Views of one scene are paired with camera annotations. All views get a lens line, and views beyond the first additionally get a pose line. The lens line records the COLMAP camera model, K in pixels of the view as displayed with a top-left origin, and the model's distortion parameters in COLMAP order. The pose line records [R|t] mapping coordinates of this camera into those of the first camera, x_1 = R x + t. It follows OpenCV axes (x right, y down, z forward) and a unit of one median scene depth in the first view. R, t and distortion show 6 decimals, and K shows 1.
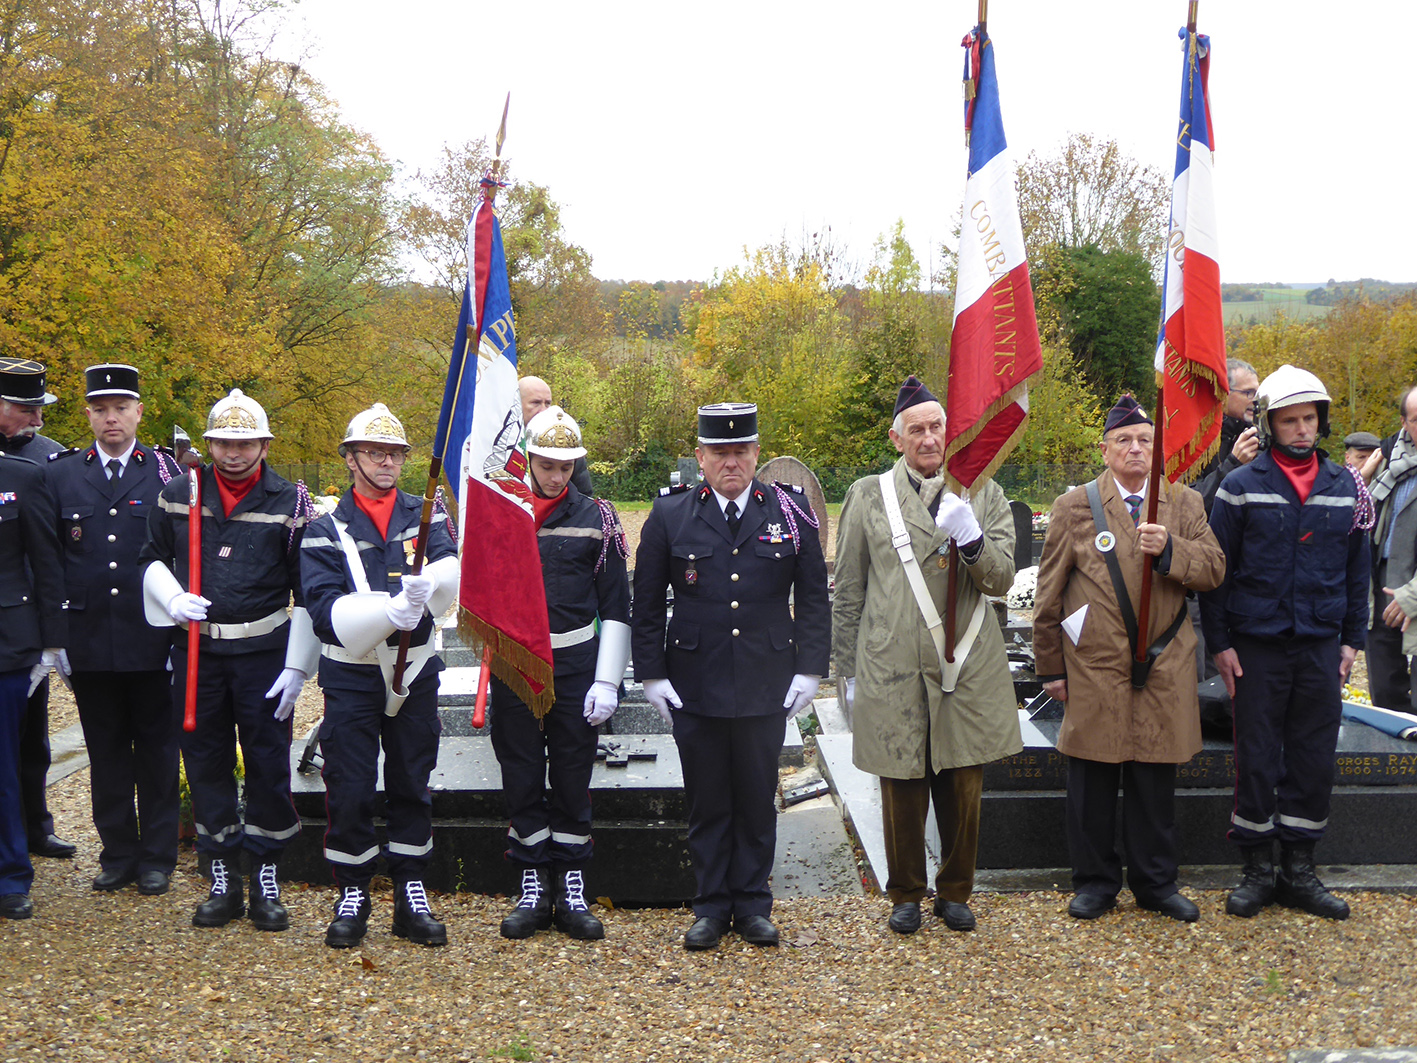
lens RADIAL K [[2187.2, 0, 708.5], [0, 2187.2, 531.5], [0, 0, 1]] dist [-0.107168, 0.003012]
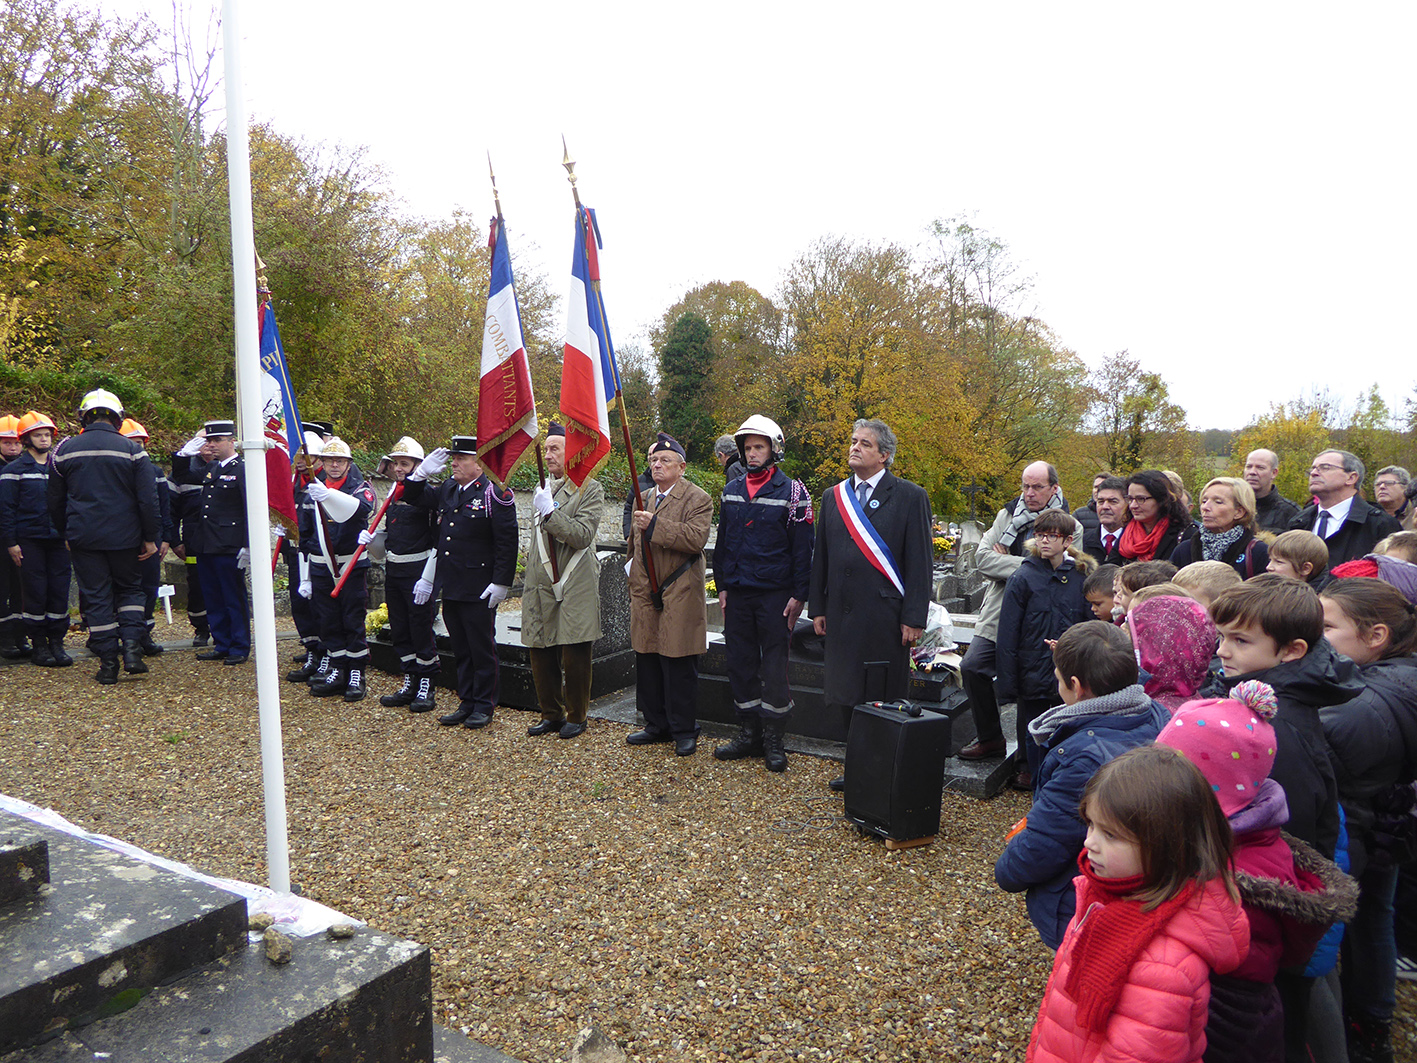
lens RADIAL K [[1026.8, 0, 723.3], [0, 1026.8, 537.5], [0, 0, 1]] dist [-0.021228, 0.006644]
pose [[0.824044, 0.042716, -0.564913, 0.130235], [-0.052553, 0.998617, -0.001150, 0.003061], [0.564083, 0.030635, 0.825150, 0.074112]]
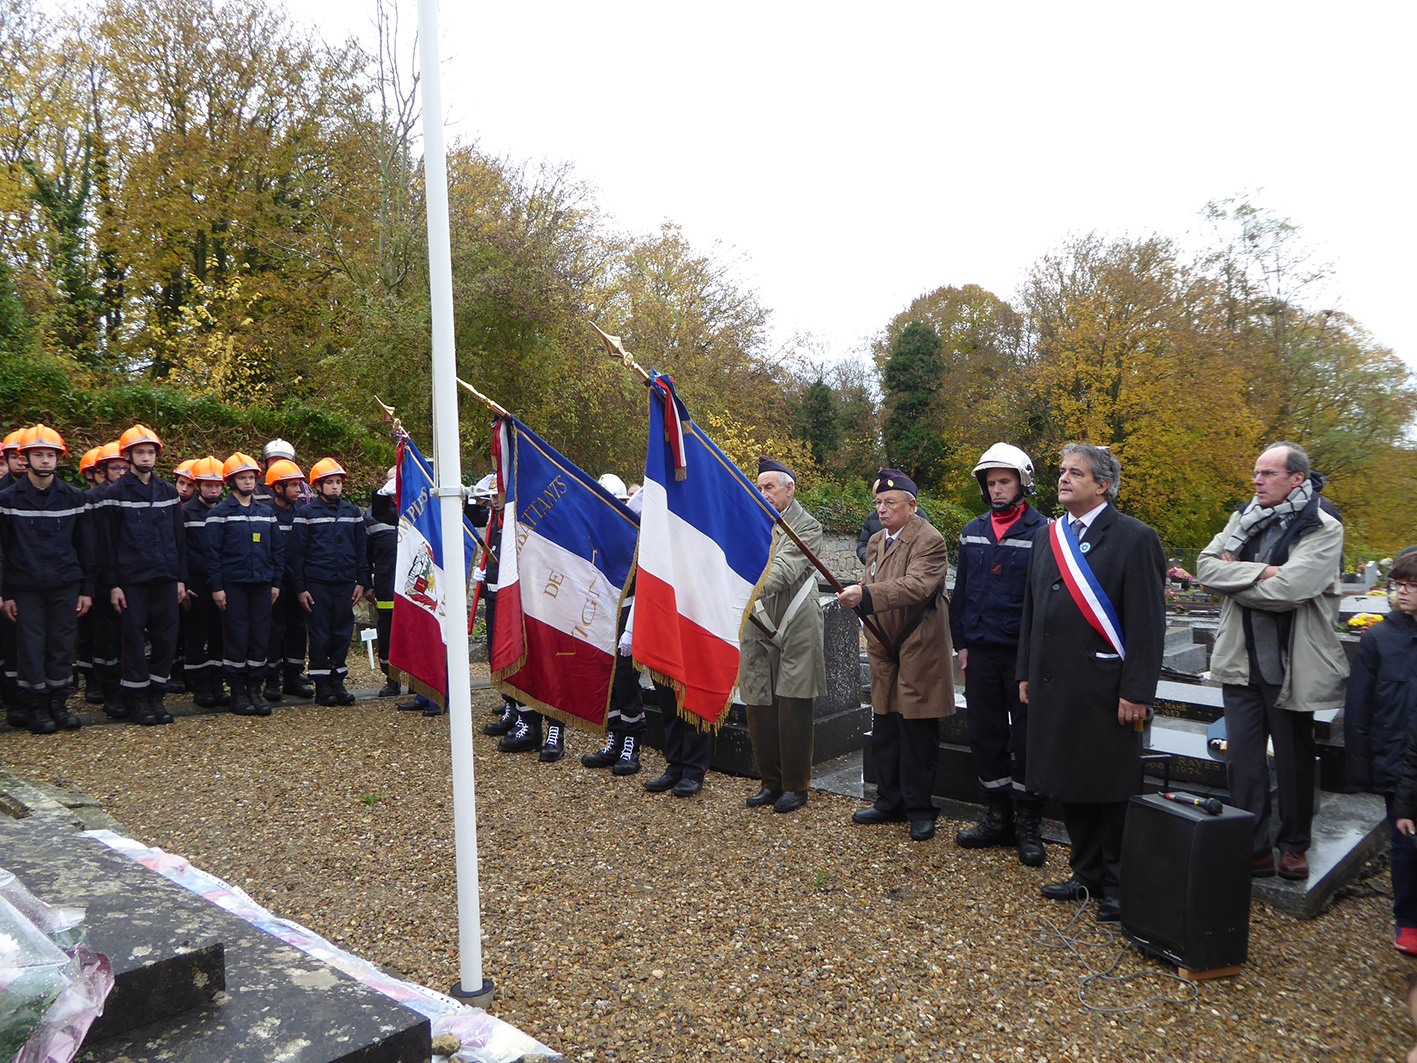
lens RADIAL K [[1131.0, 0, 724.2], [0, 1131.0, 532.7], [0, 0, 1]] dist [0.001802, 0.020982]
pose [[0.694980, 0.020198, -0.718745, 0.126206], [-0.053894, 0.998257, -0.024059, 0.001219], [0.717006, 0.055457, 0.694857, 0.077302]]
